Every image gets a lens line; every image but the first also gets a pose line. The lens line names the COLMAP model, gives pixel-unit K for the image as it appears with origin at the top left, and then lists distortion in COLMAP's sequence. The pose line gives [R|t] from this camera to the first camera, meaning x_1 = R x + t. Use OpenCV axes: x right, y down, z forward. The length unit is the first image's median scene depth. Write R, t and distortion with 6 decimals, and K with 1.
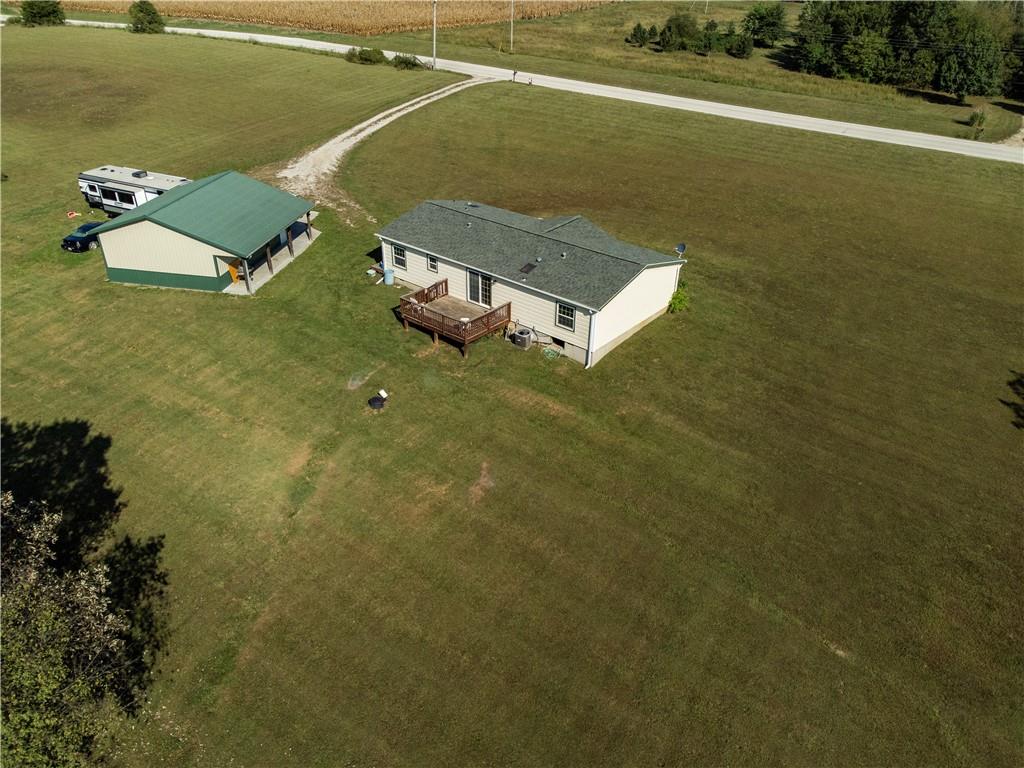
lens RADIAL K [[765.6, 0, 510.2], [0, 765.6, 382.3], [0, 0, 1]] dist [0.013918, 0.019837]
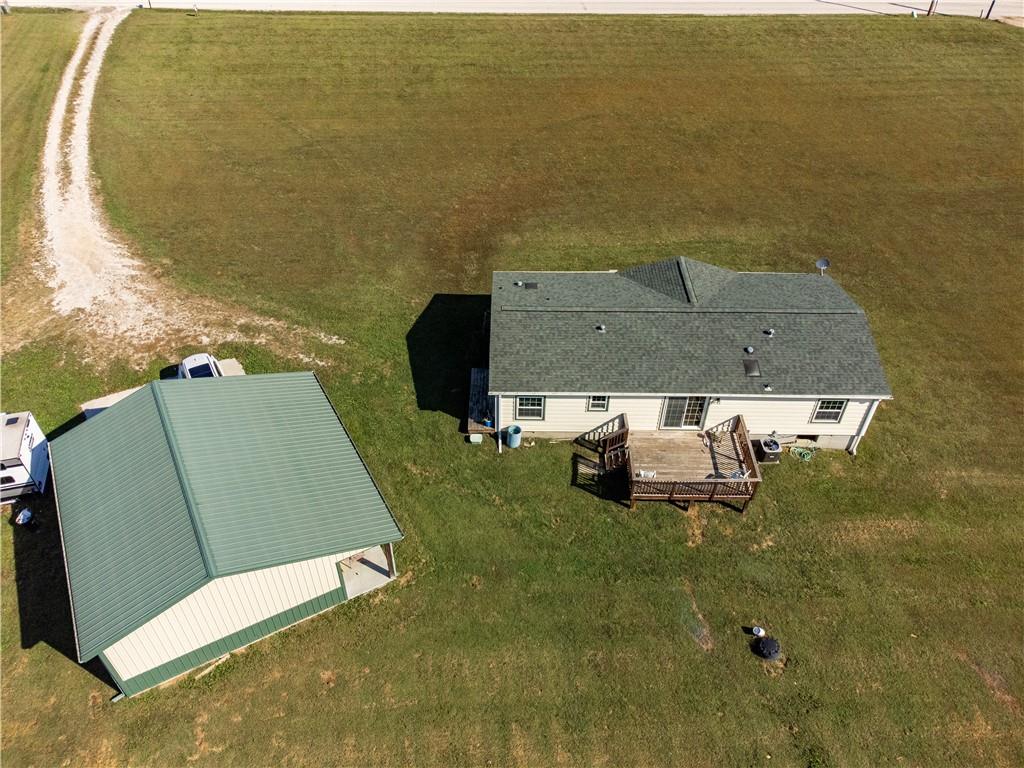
lens RADIAL K [[765.6, 0, 510.2], [0, 765.6, 382.3], [0, 0, 1]] dist [0.013918, 0.019837]
pose [[0.768938, -0.432819, 0.470534, -0.429315], [0.325858, 0.898541, 0.294008, -0.356423], [-0.550046, -0.072747, 0.831960, 0.393775]]
